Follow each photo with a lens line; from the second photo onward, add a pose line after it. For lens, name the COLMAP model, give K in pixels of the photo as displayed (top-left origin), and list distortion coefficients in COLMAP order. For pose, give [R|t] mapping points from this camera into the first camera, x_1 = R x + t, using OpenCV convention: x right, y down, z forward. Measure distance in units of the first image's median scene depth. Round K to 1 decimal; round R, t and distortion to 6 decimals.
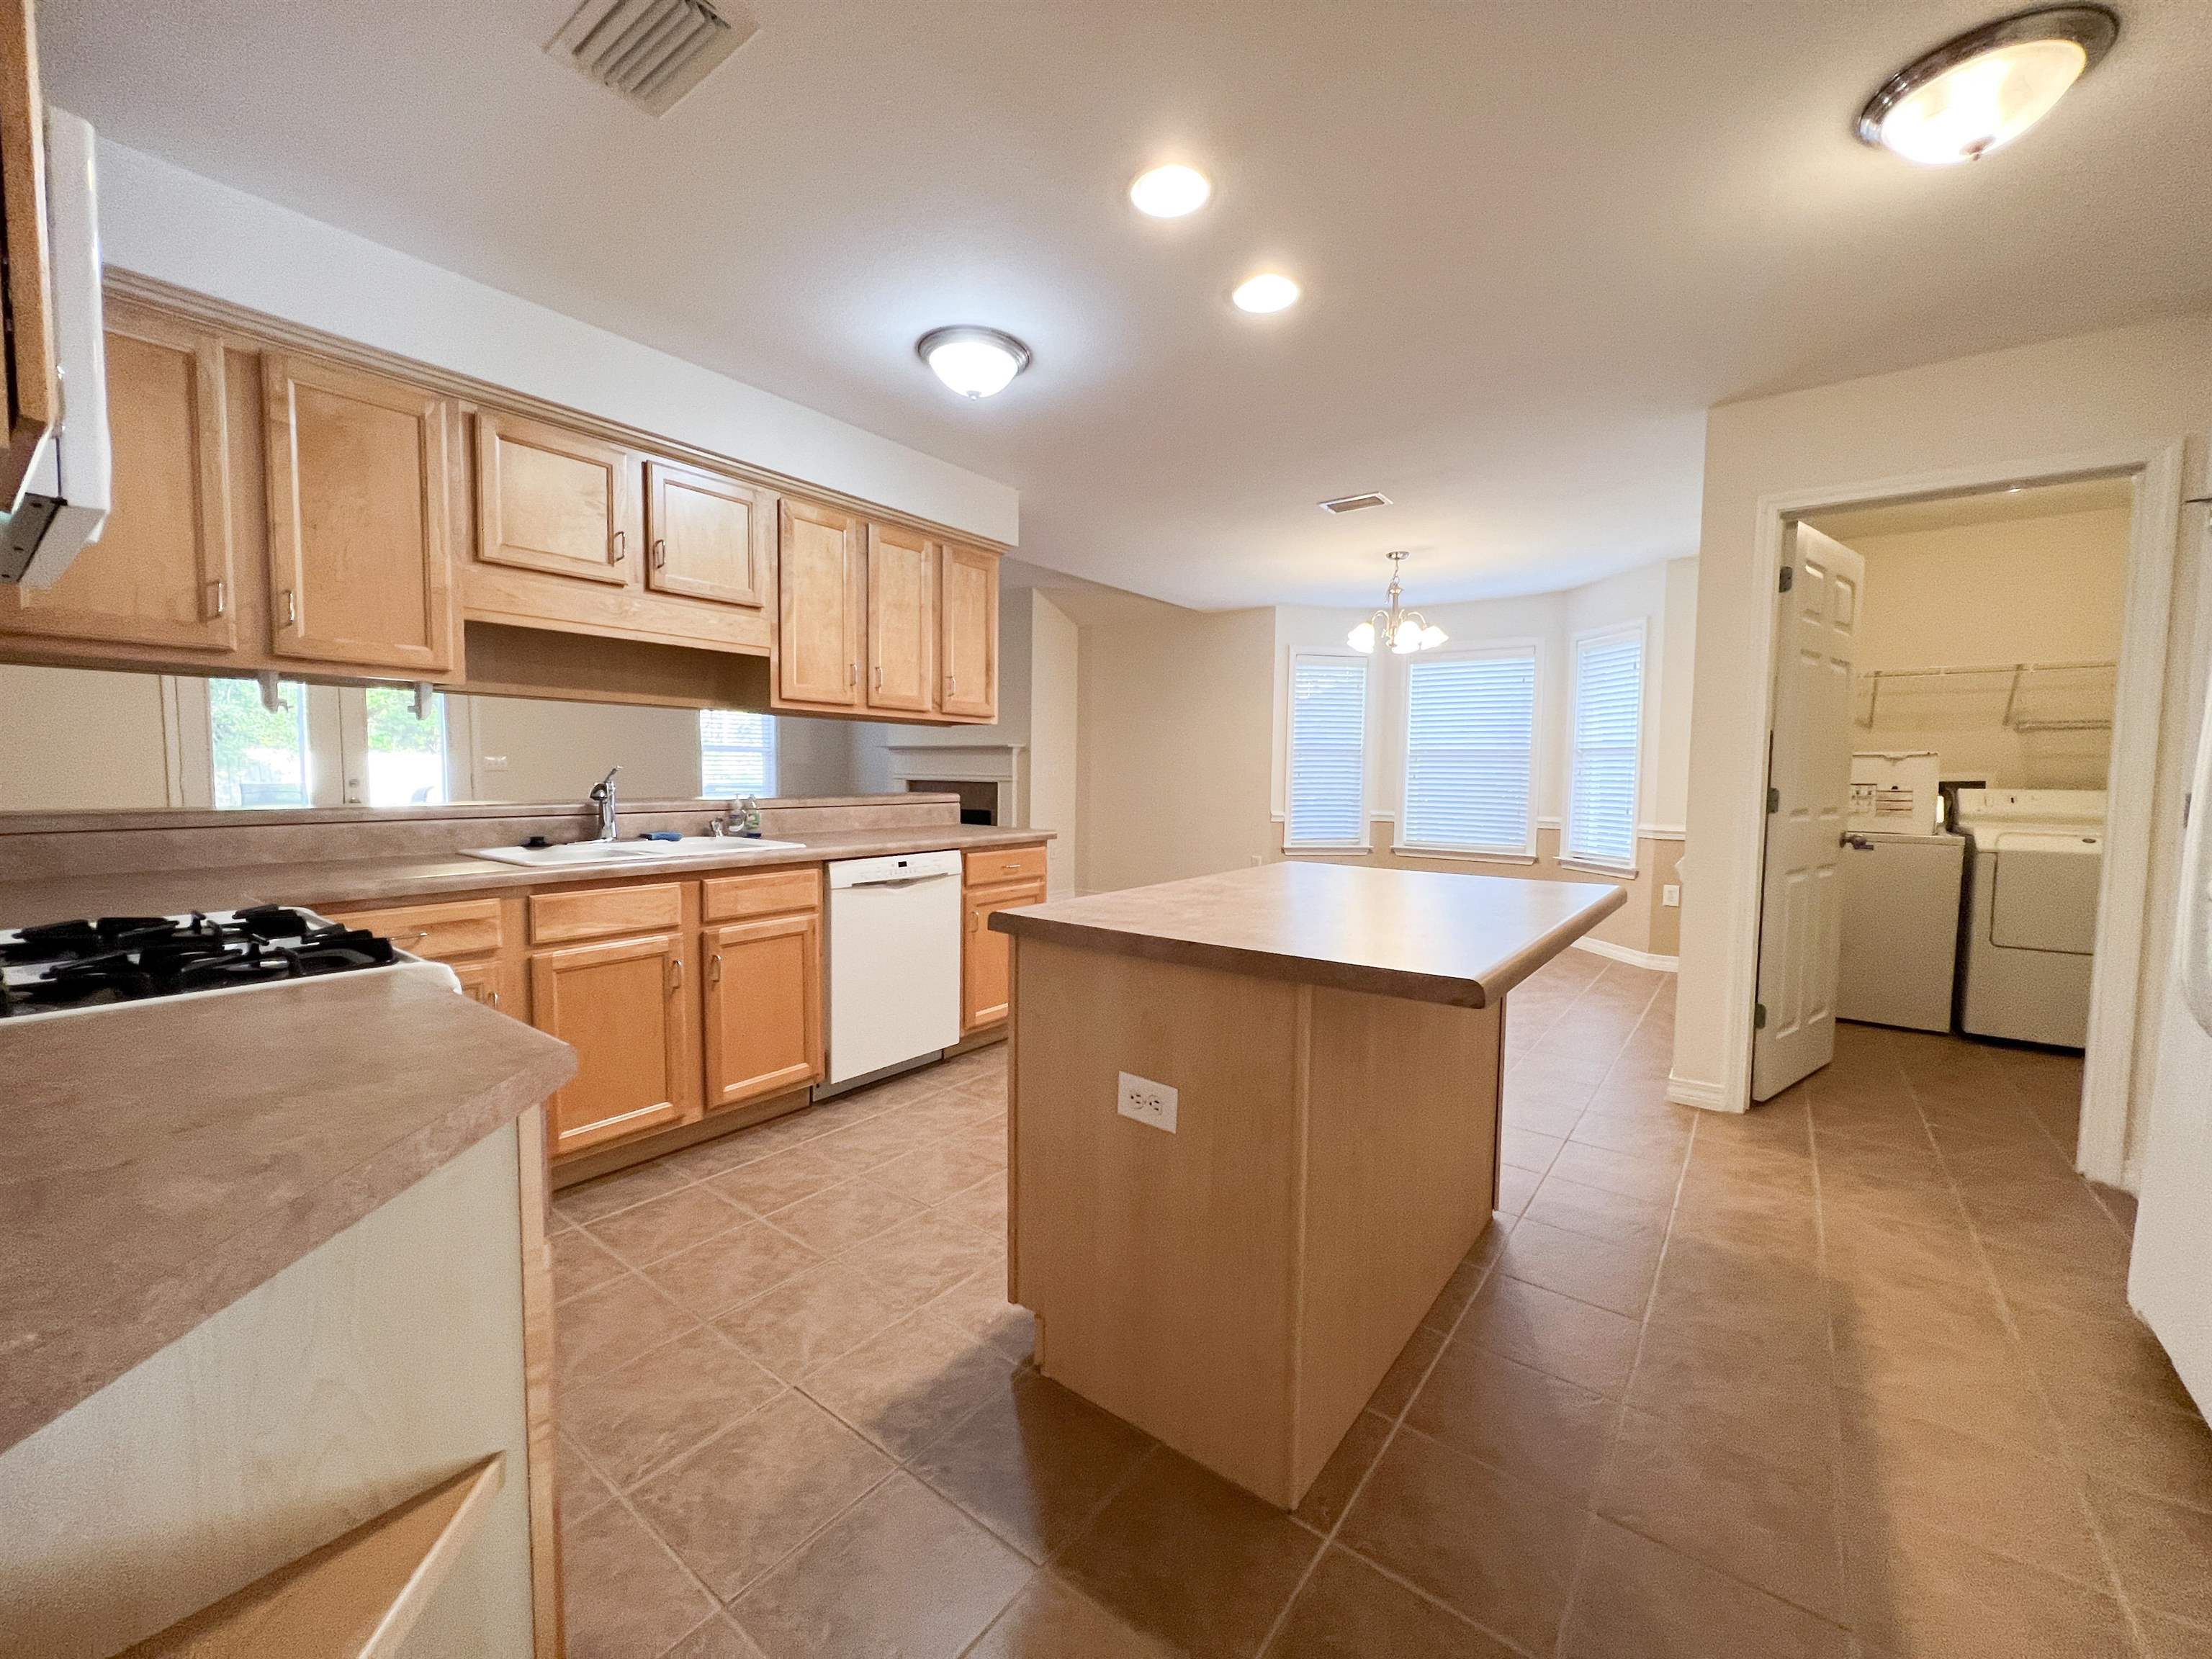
lens RADIAL K [[898.7, 0, 1095.4], [0, 898.7, 828.1], [0, 0, 1]] dist [-0.000423, -0.000057]
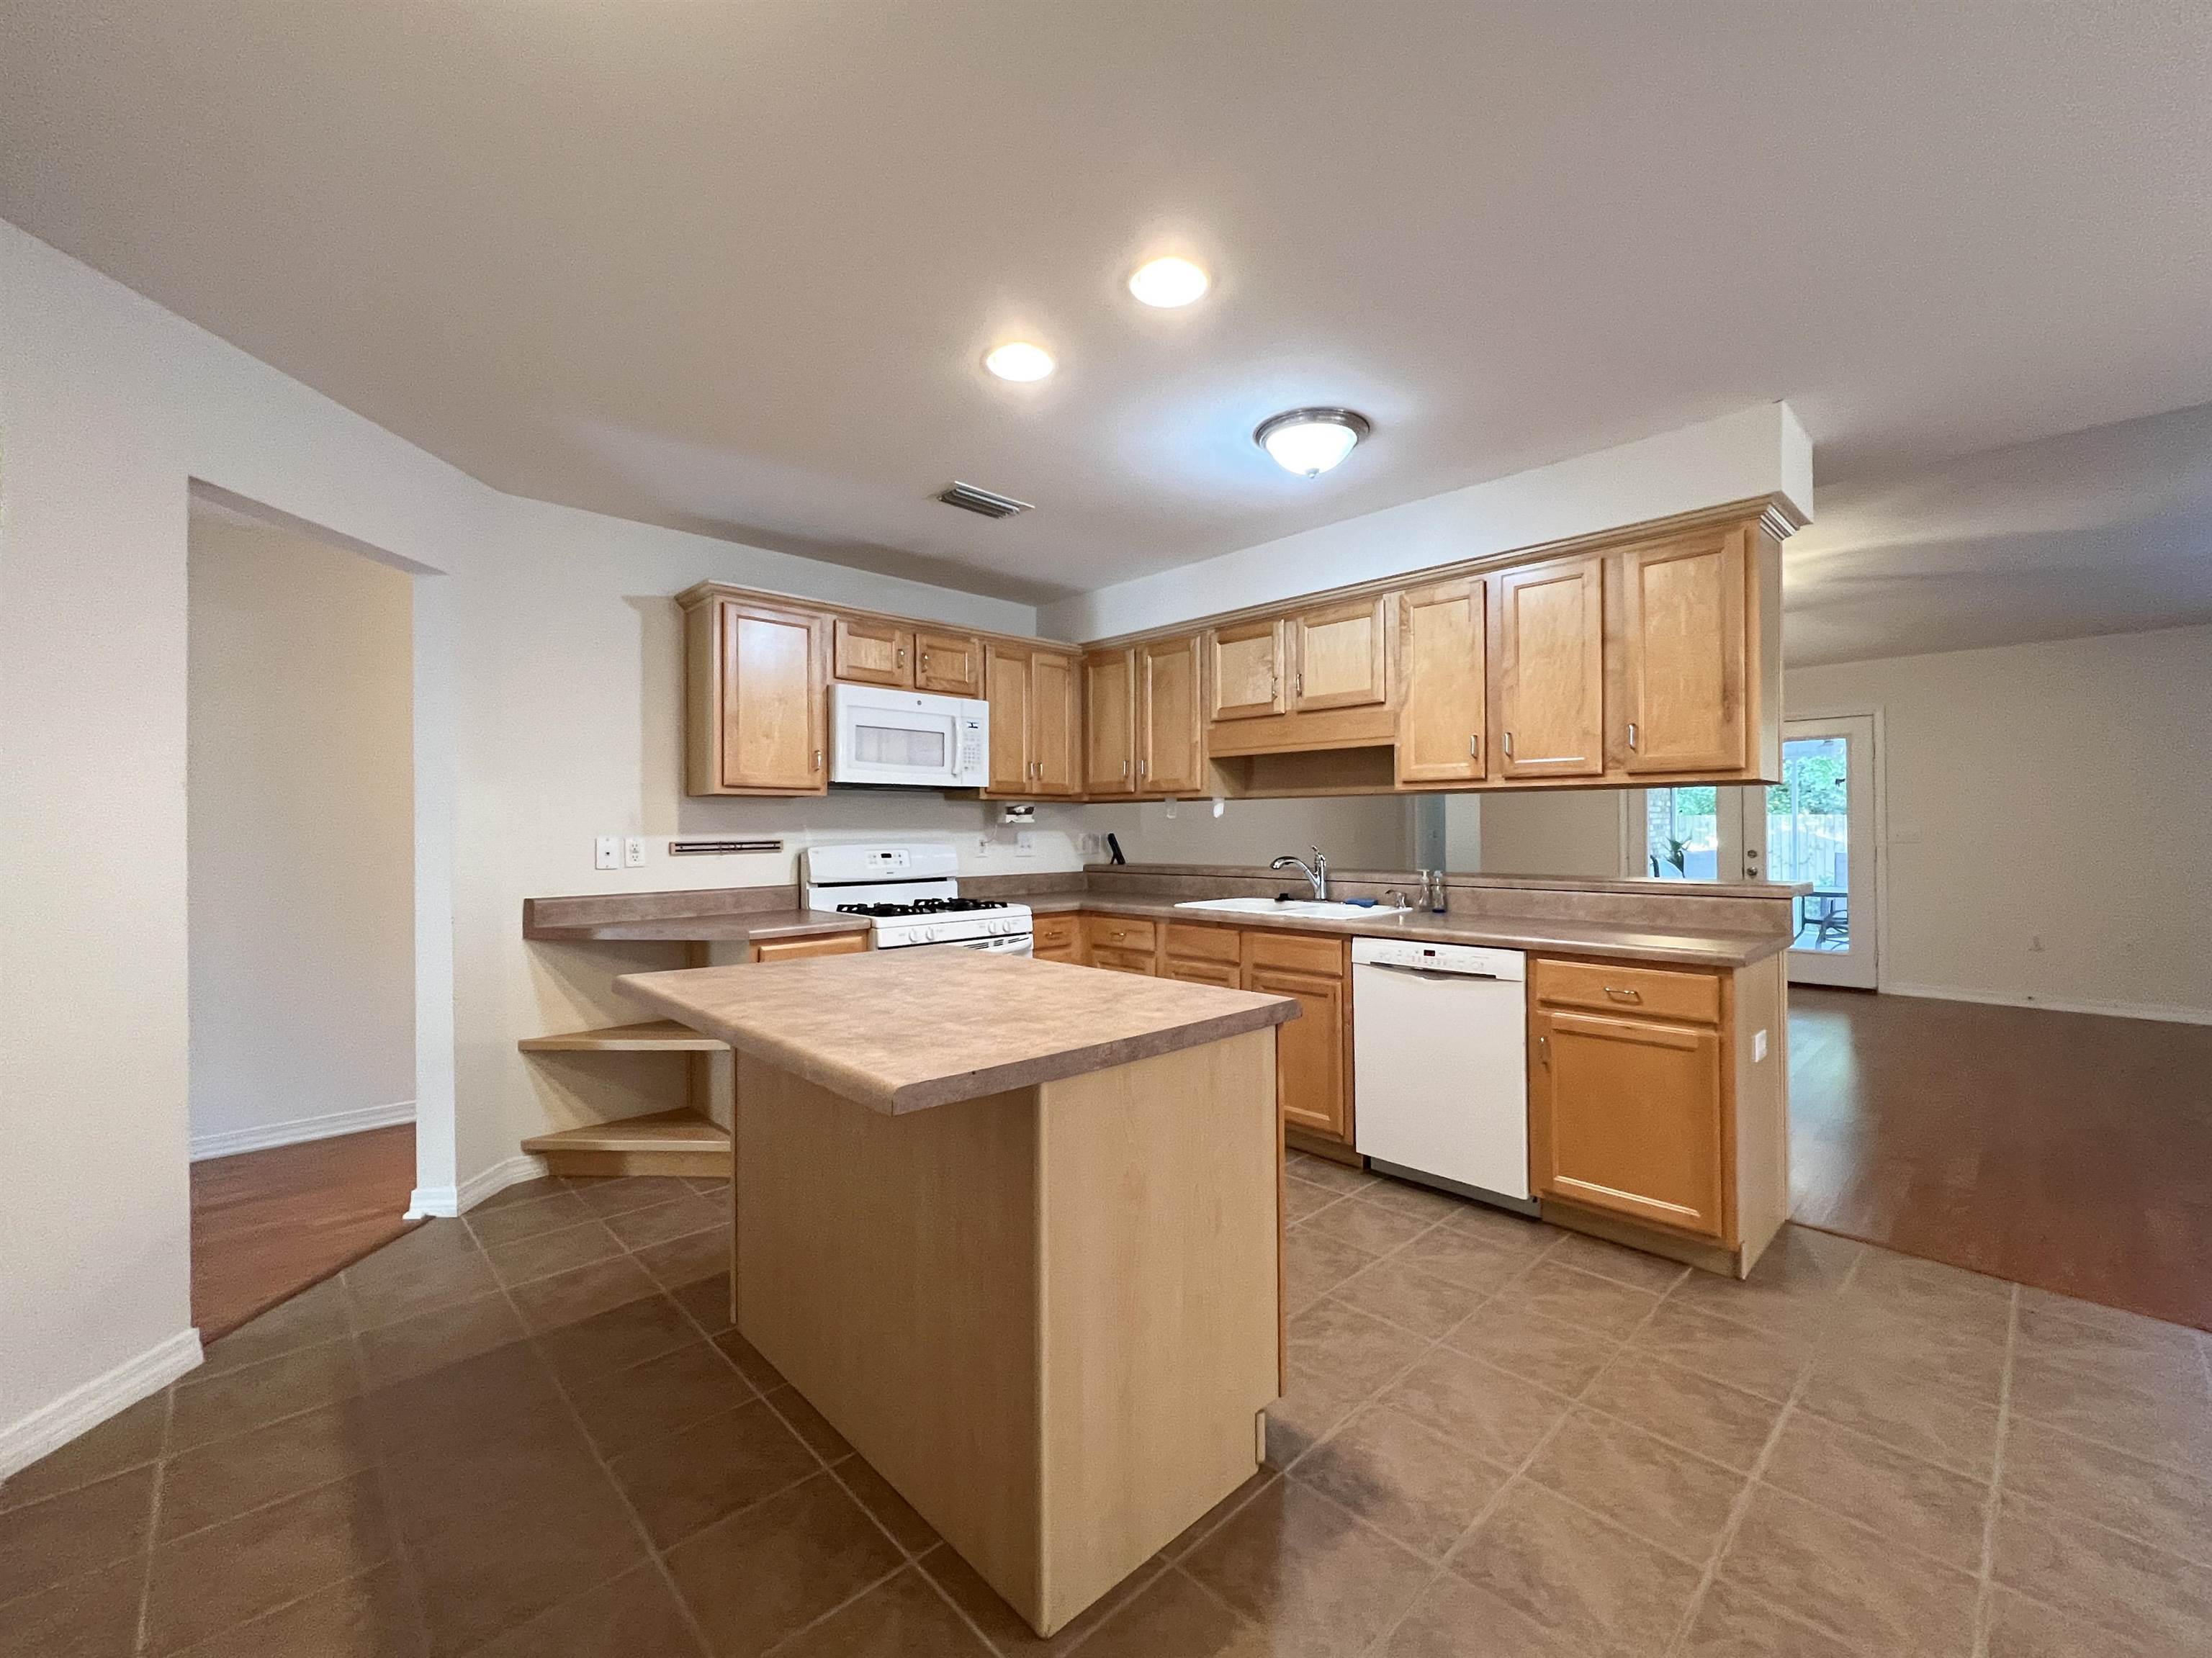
lens RADIAL K [[898.6, 0, 1096.3], [0, 898.6, 825.5], [0, 0, 1]] dist [-0.000423, -0.000057]
pose [[-0.156238, -0.014892, -0.987607, 0.754053], [-0.060298, 0.998165, -0.005512, -0.064682], [0.985877, 0.058689, -0.156850, 0.813329]]
